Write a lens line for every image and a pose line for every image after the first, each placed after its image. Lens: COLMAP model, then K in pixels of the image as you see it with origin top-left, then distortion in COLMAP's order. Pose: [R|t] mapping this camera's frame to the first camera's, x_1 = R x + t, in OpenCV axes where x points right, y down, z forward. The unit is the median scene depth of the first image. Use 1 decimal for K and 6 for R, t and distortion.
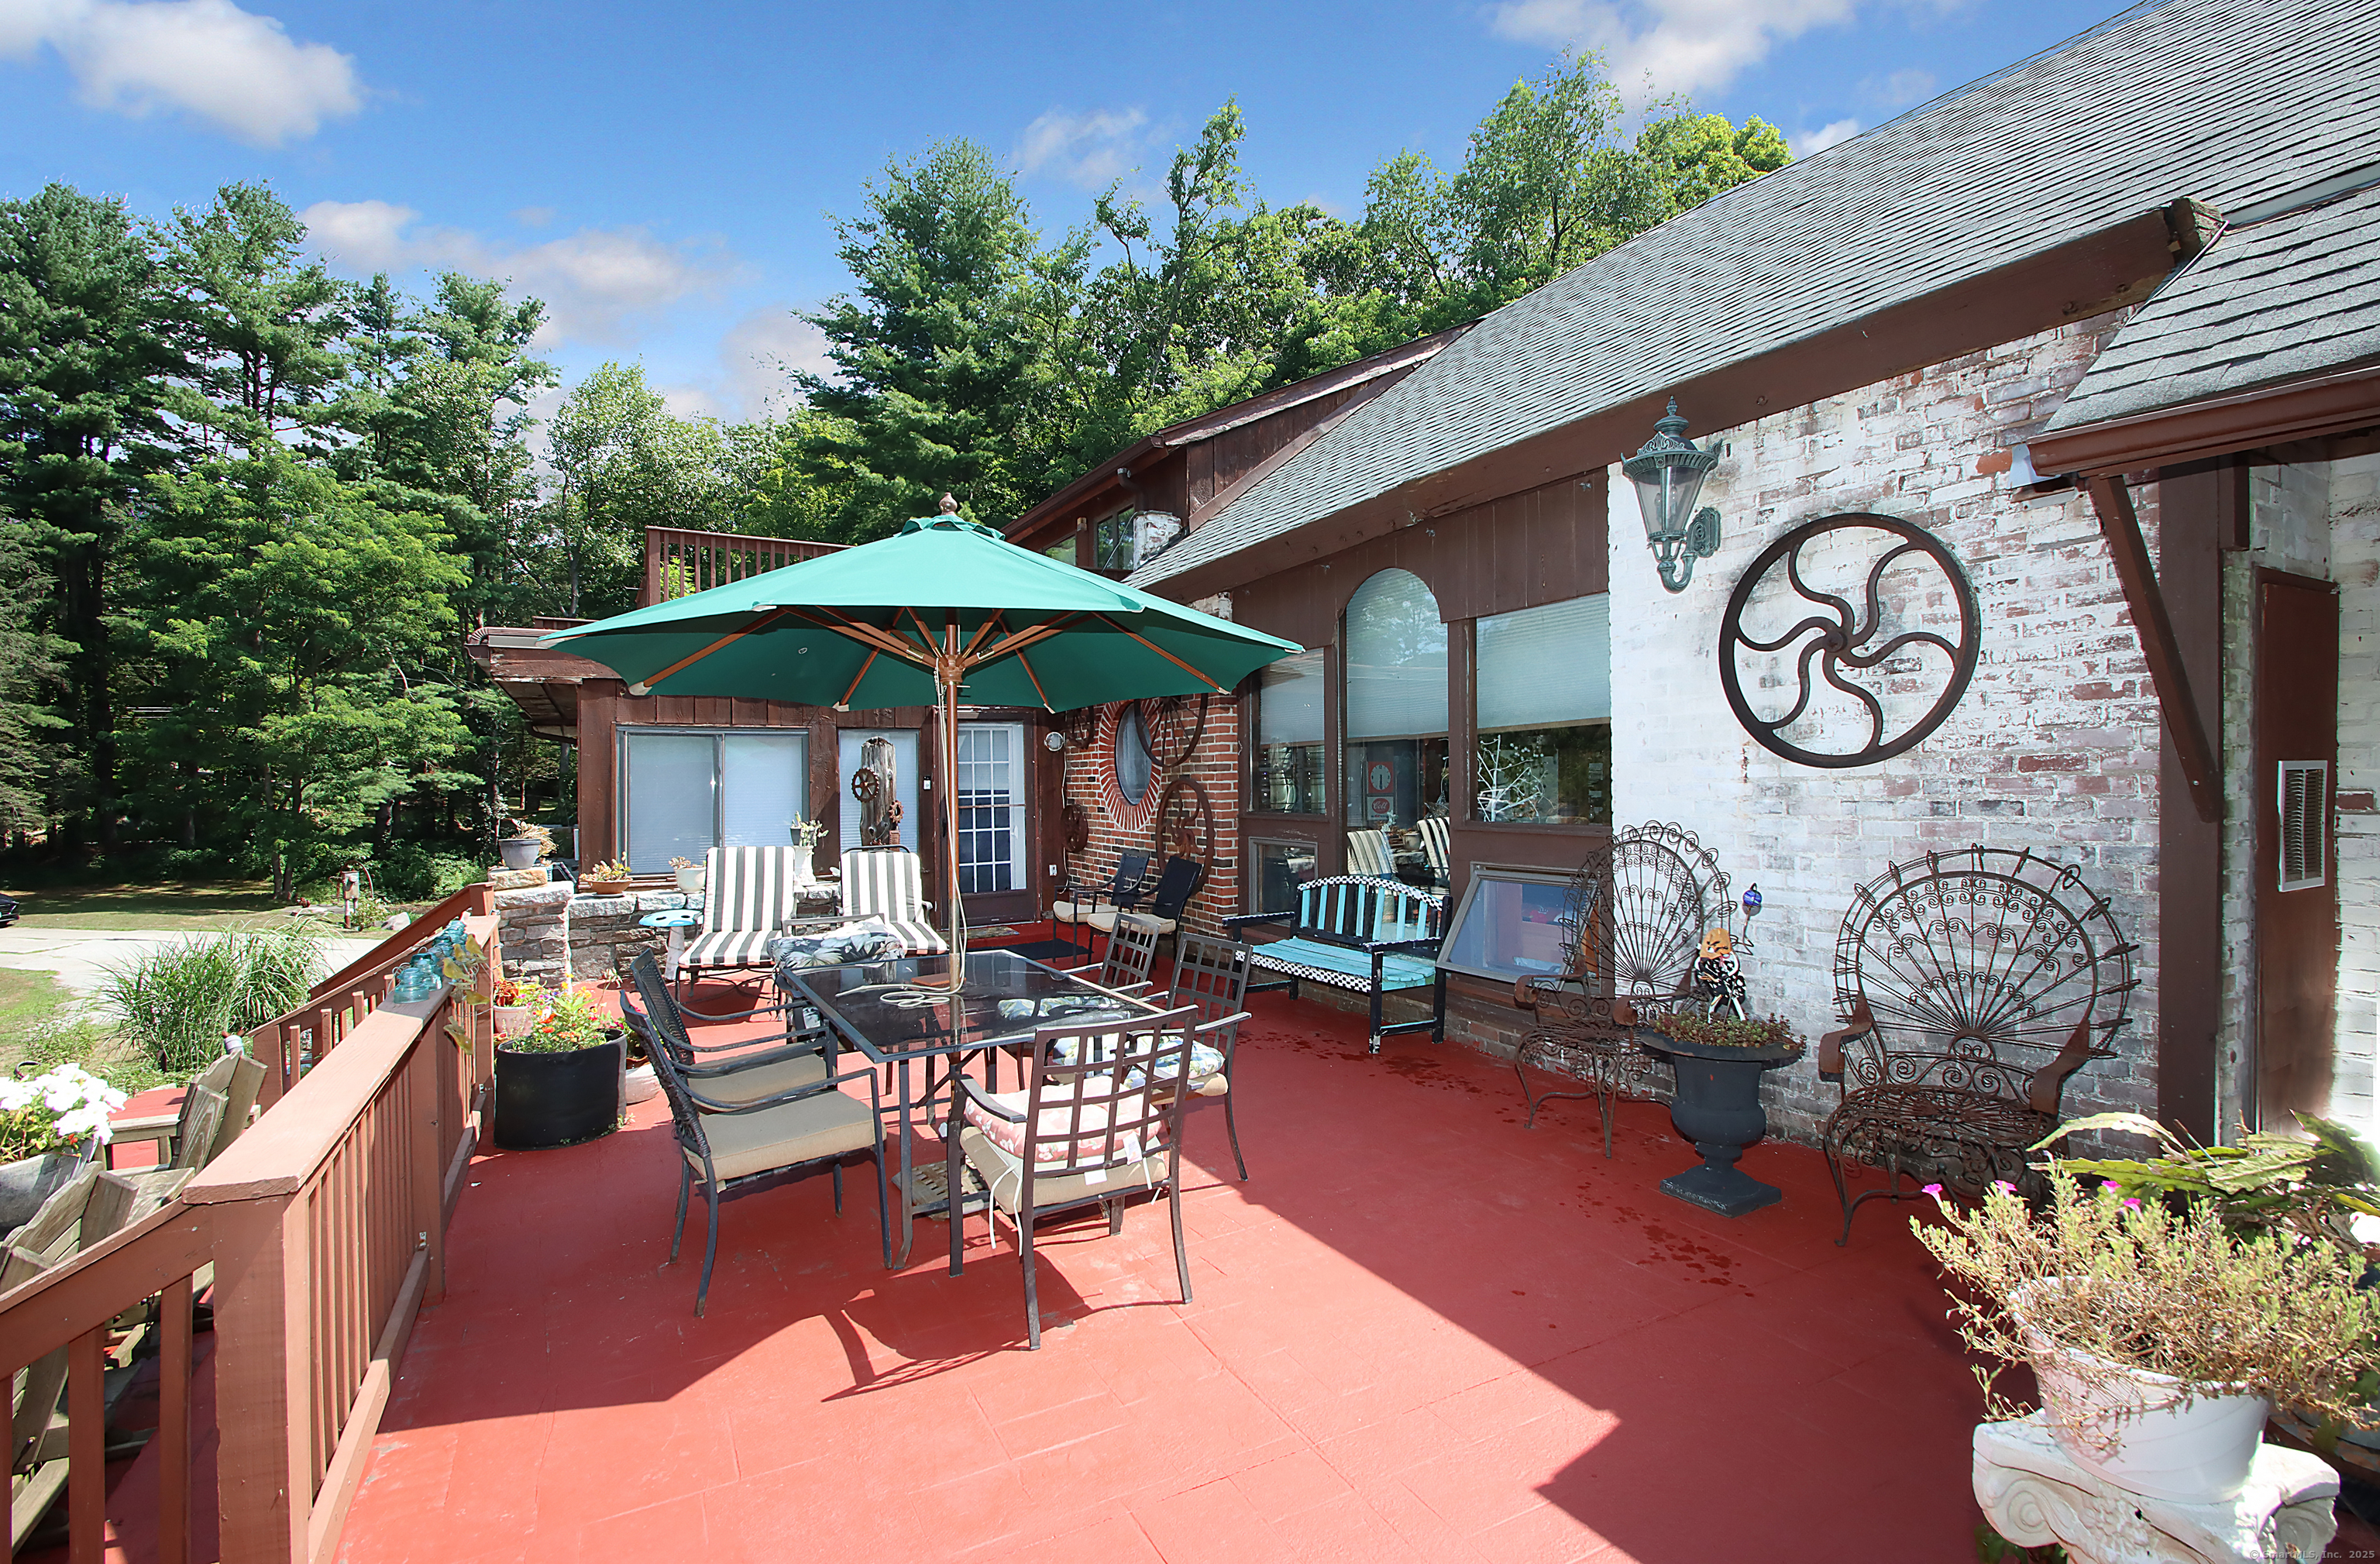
lens RADIAL K [[1095.7, 0, 1190.0], [0, 1095.7, 782.0], [0, 0, 1]] dist [0.011530, -0.019726]
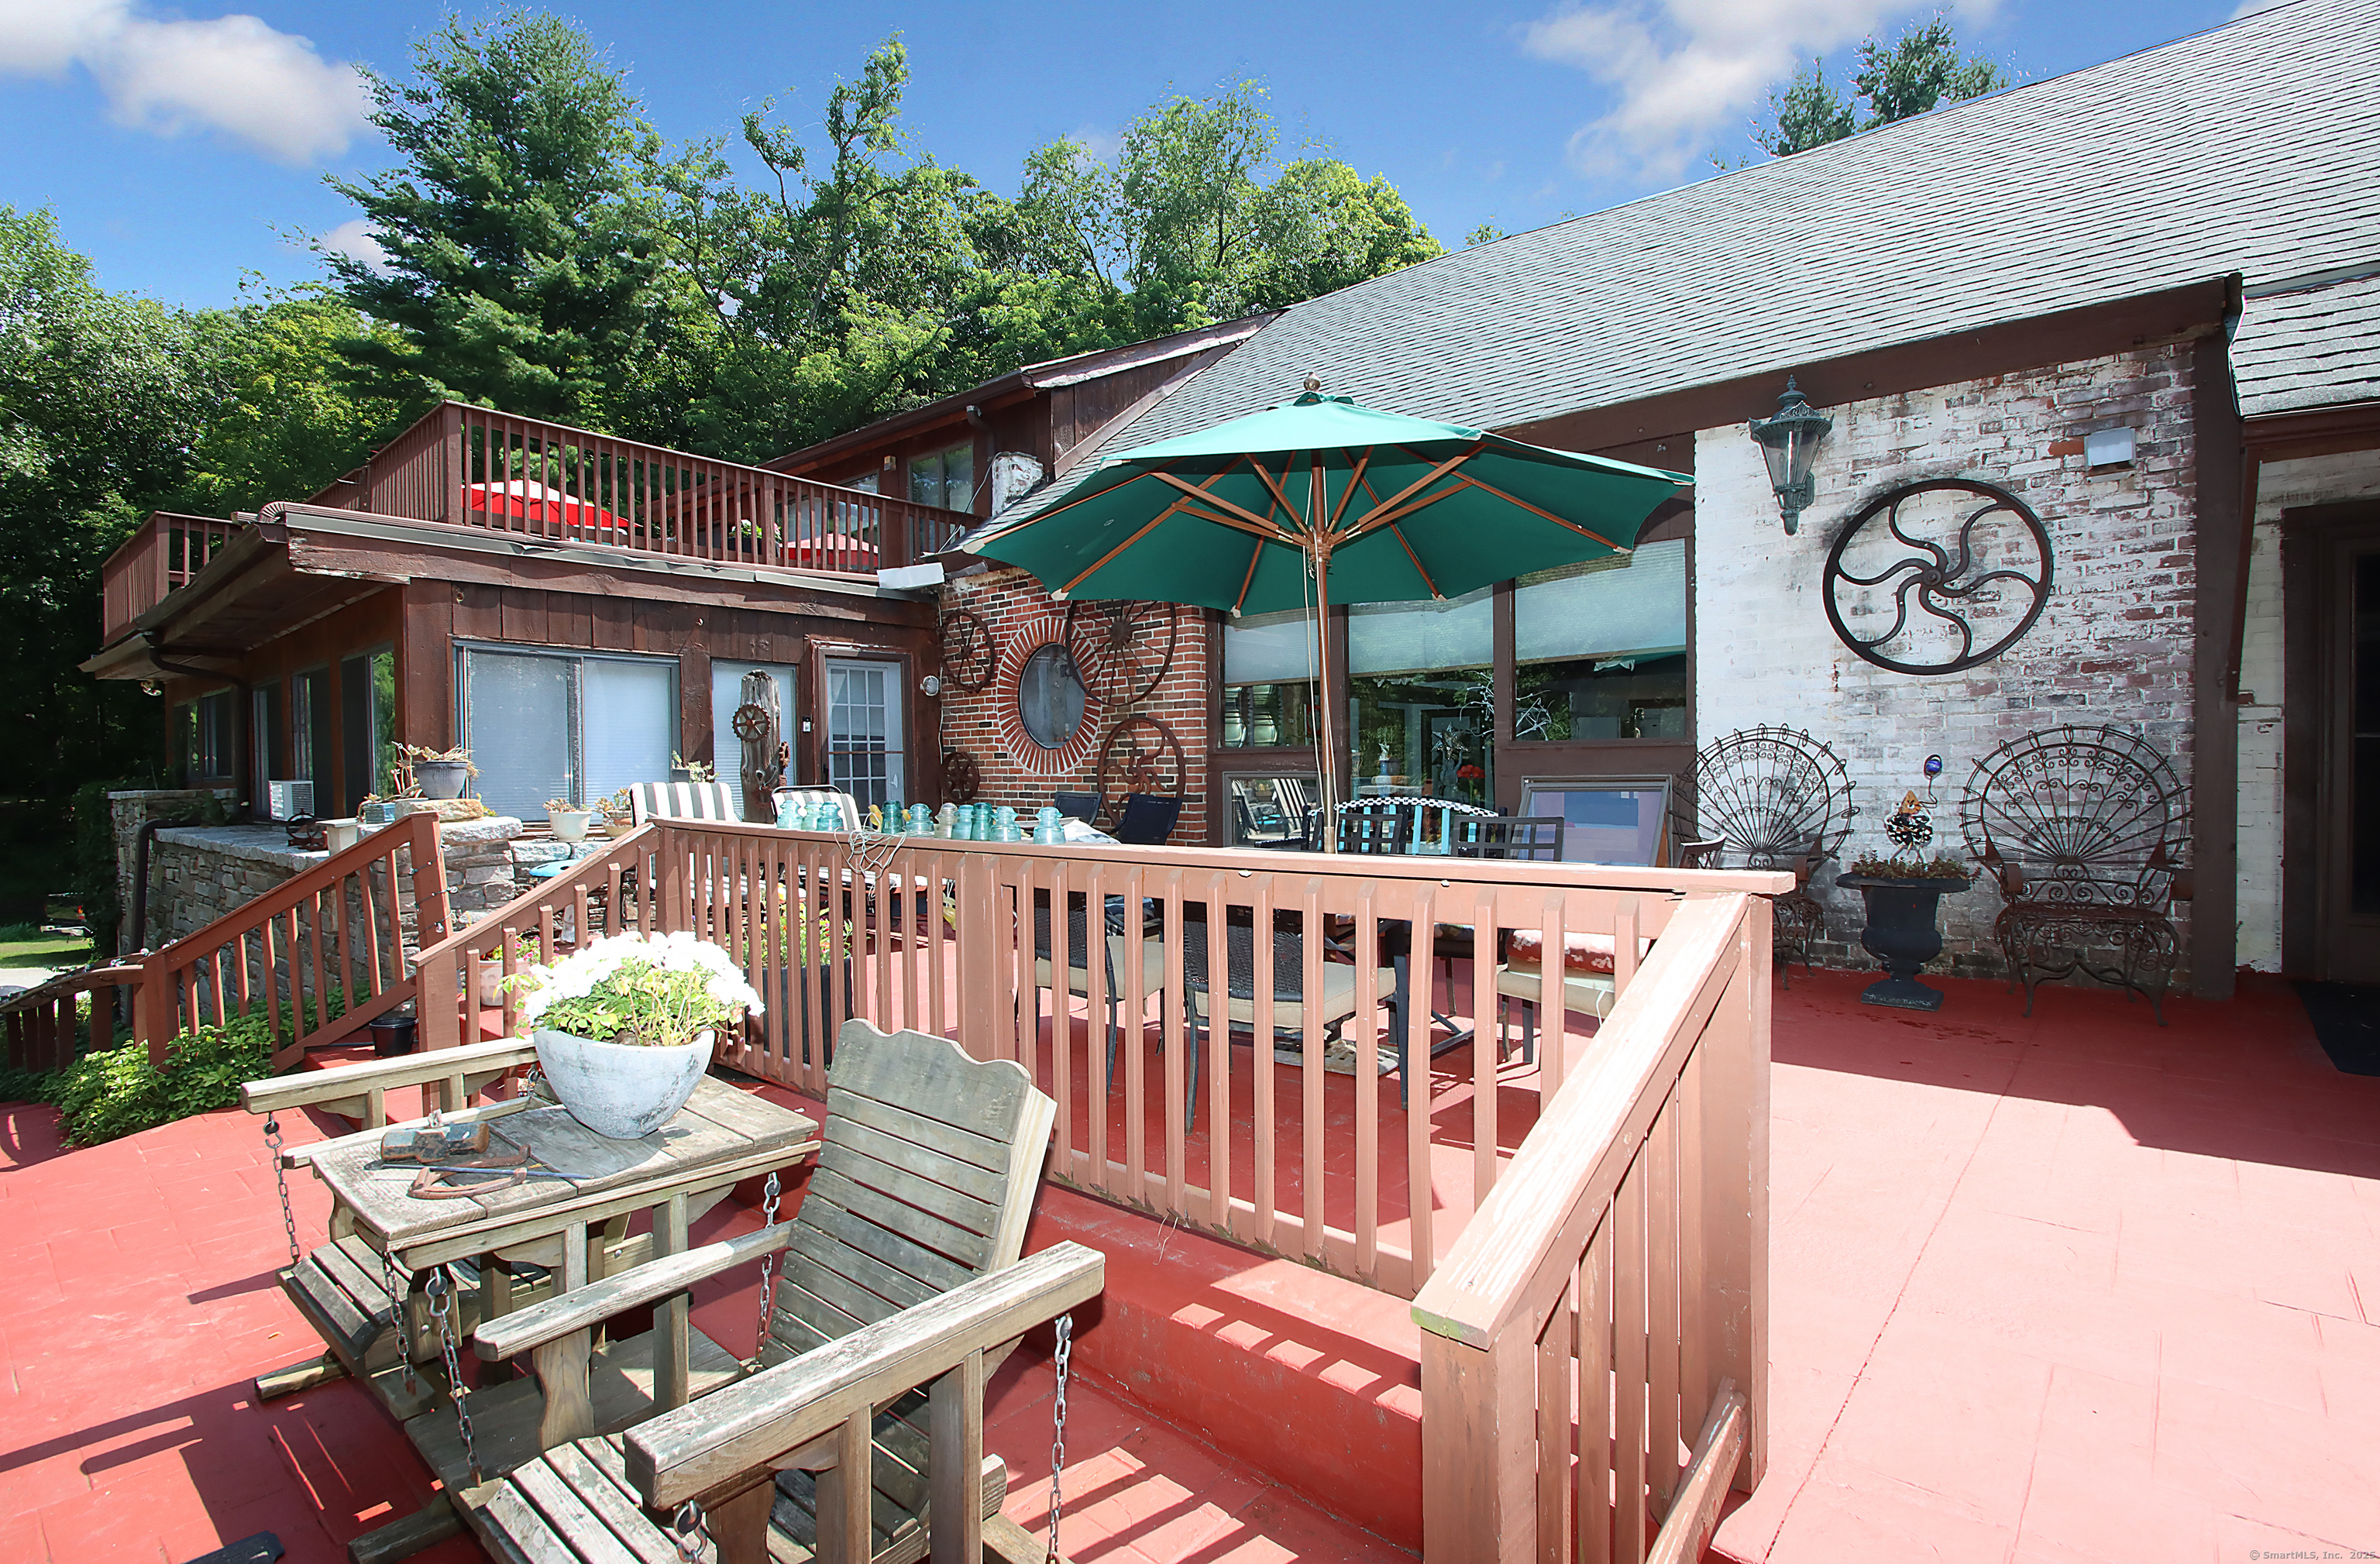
lens RADIAL K [[1106.6, 0, 1190.0], [0, 1106.6, 782.0], [0, 0, 1]] dist [0.029049, -0.033458]
pose [[0.933315, 0.000828, 0.359057, -0.651363], [-0.002881, 0.999982, 0.005182, 0.101508], [-0.359046, -0.005871, 0.933301, 0.078231]]
